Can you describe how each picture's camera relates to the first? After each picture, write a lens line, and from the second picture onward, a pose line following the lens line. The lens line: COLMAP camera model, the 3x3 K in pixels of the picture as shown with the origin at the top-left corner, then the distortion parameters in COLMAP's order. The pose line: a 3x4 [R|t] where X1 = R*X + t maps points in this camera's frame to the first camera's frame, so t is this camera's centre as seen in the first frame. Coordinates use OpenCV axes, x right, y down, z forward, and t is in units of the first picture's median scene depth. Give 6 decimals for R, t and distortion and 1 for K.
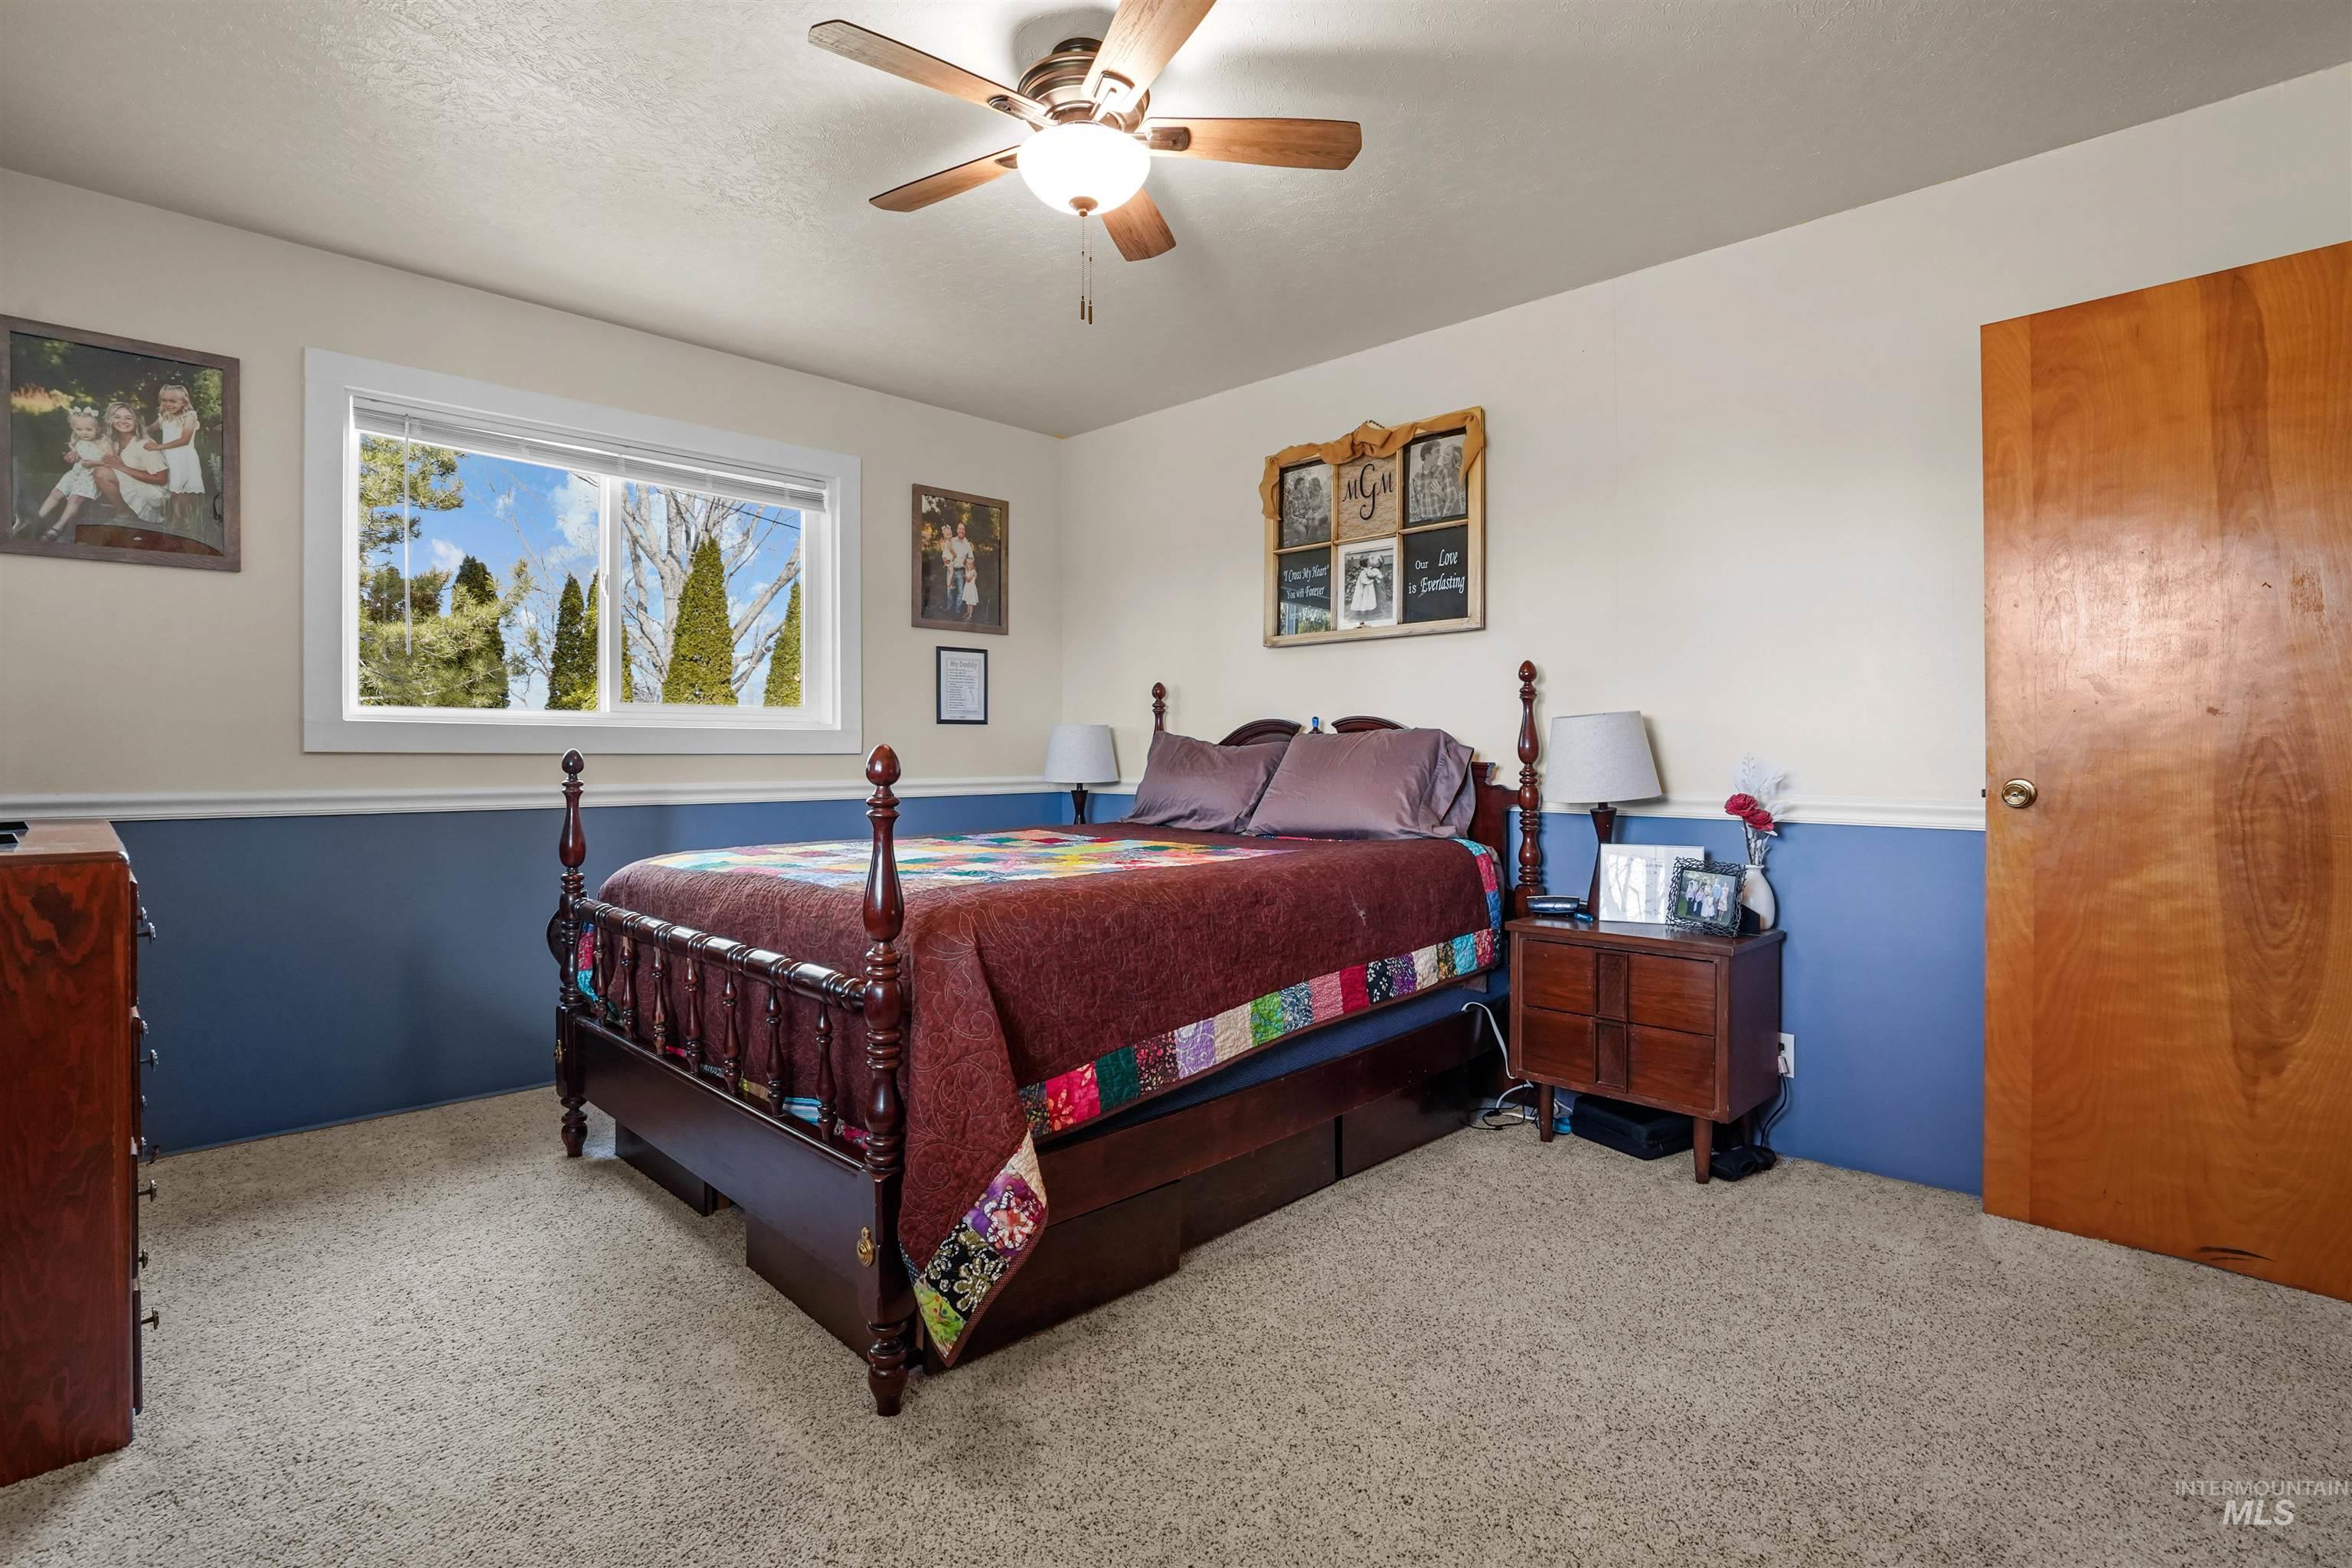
lens RADIAL K [[1107.0, 0, 1174.0], [0, 1107.0, 762.4], [0, 0, 1]] dist [-0.049353, 0.012642]
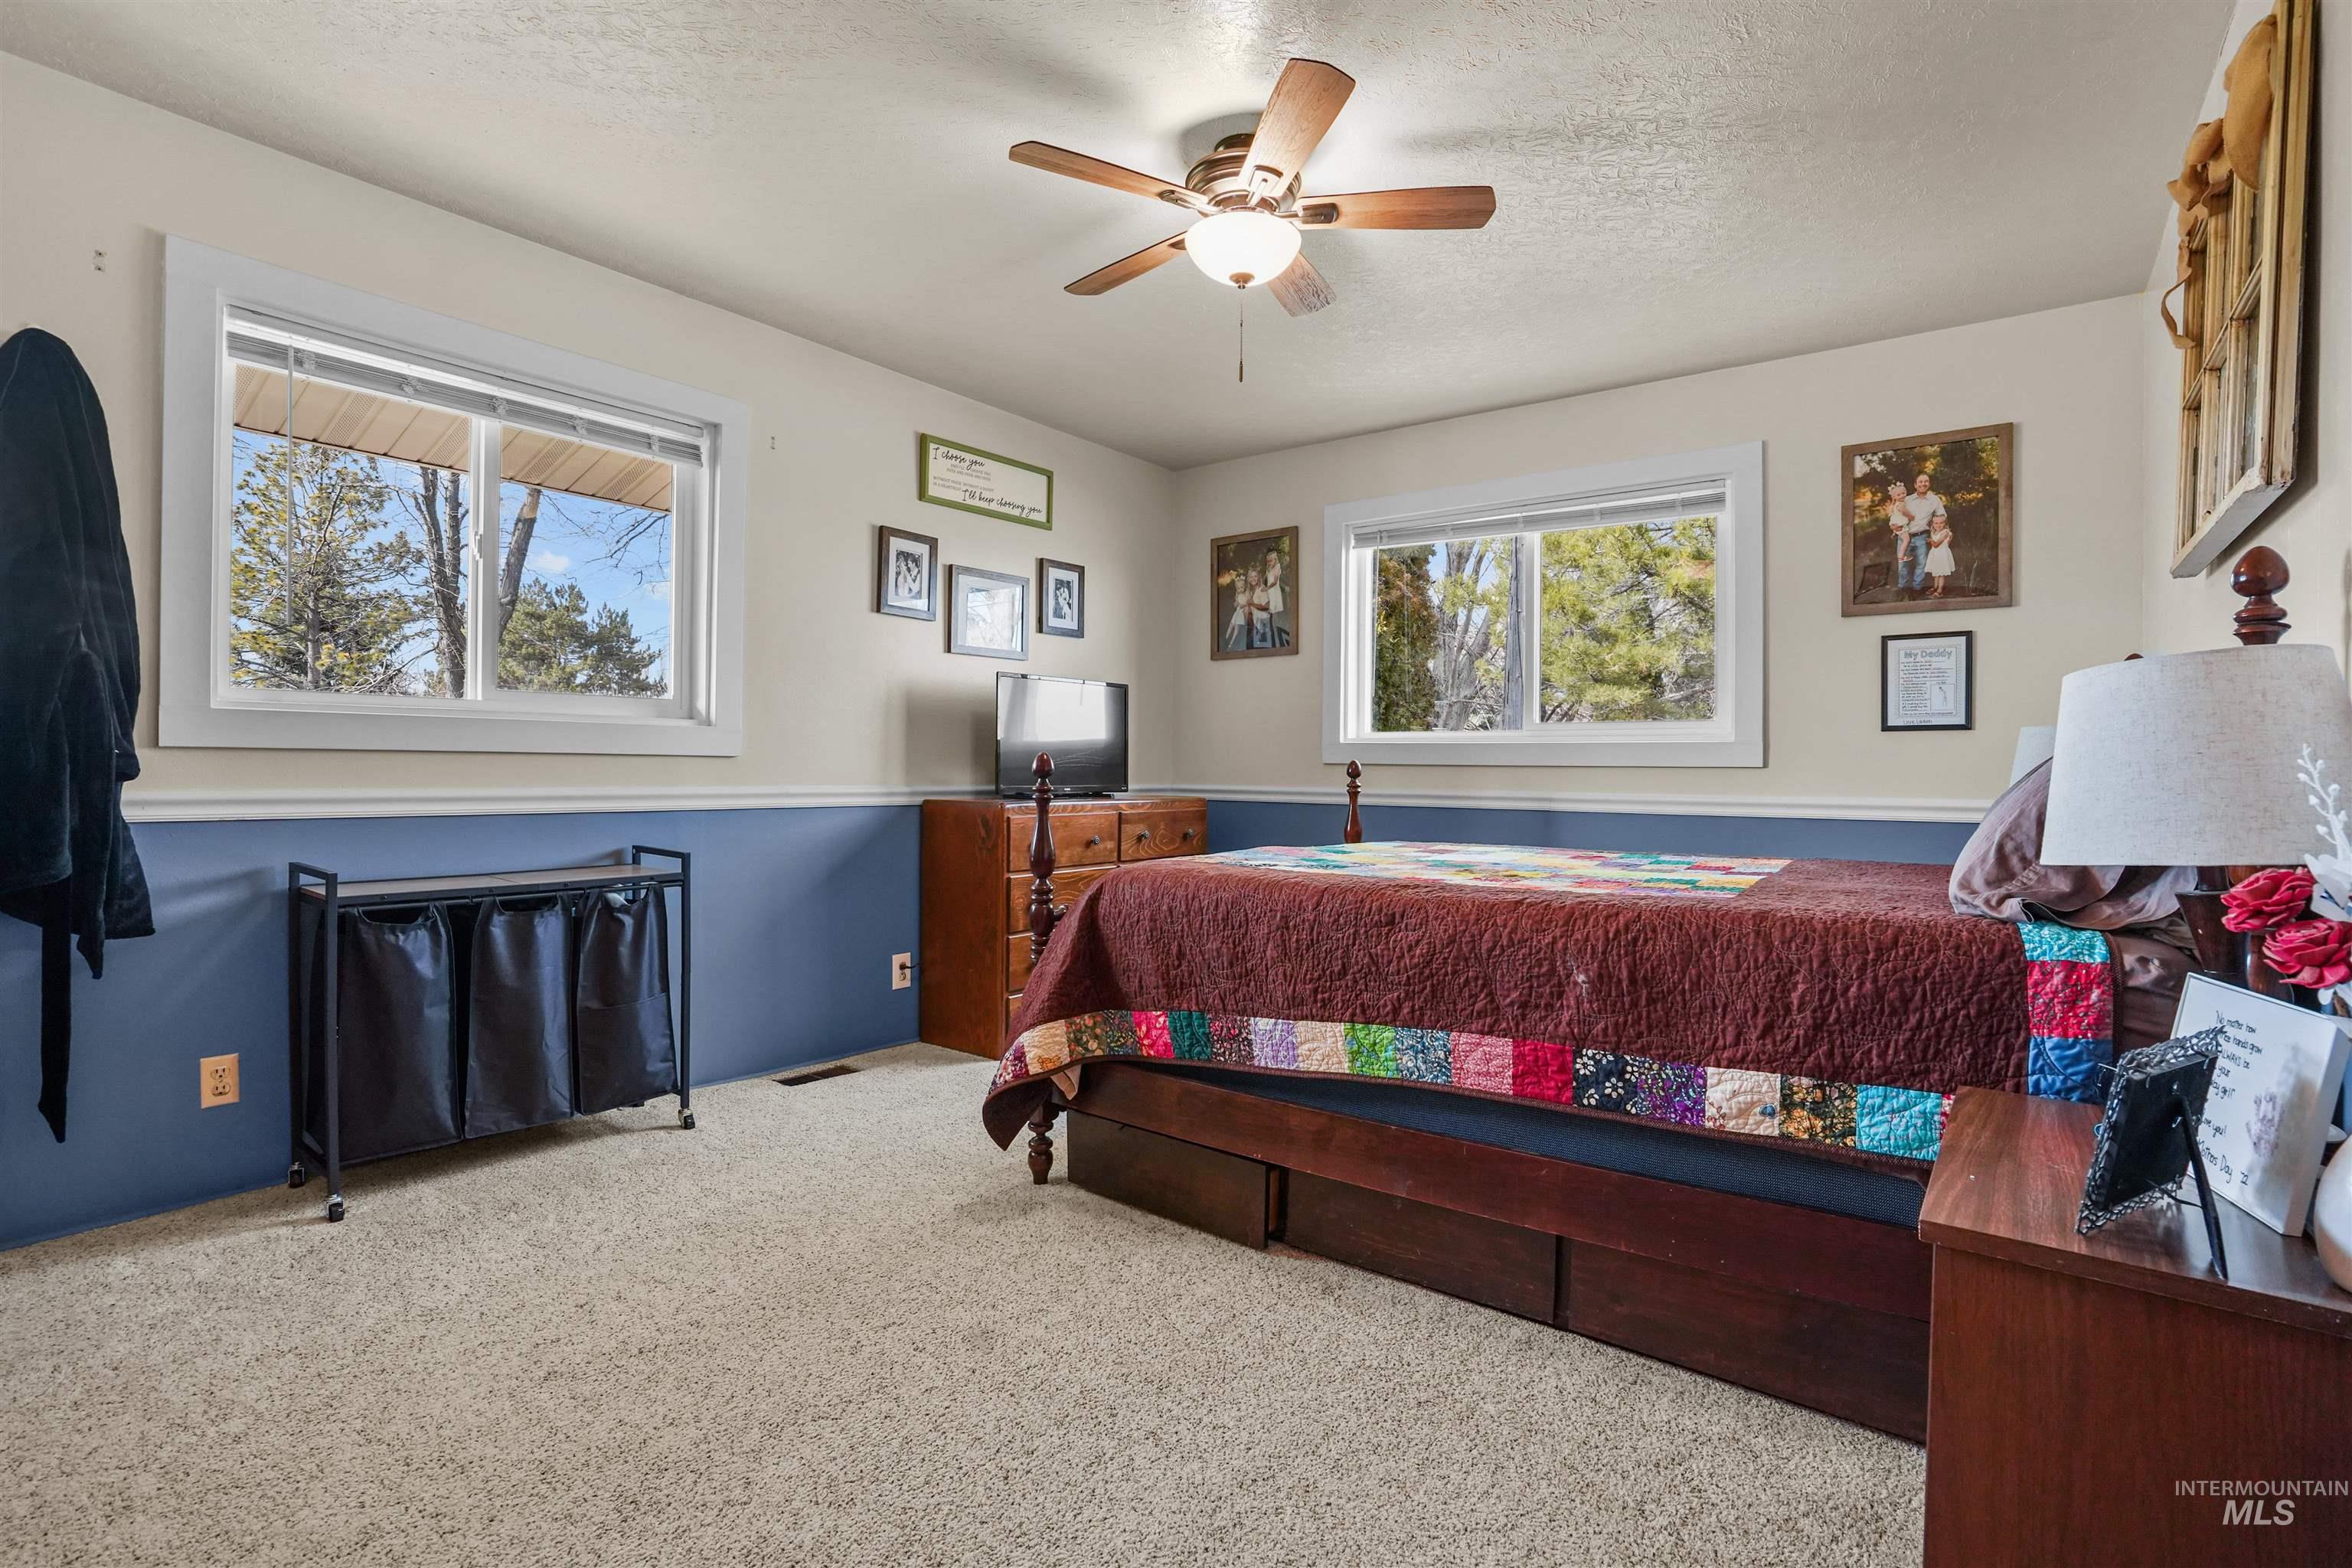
lens RADIAL K [[1107.0, 0, 1176.4], [0, 1107.0, 782.1], [0, 0, 1]] dist [-0.049353, 0.012642]
pose [[0.127725, 0.012629, -0.991729, 0.798389], [-0.016965, 0.999800, 0.010547, 0.004181], [0.991665, 0.015477, 0.127913, 0.601125]]
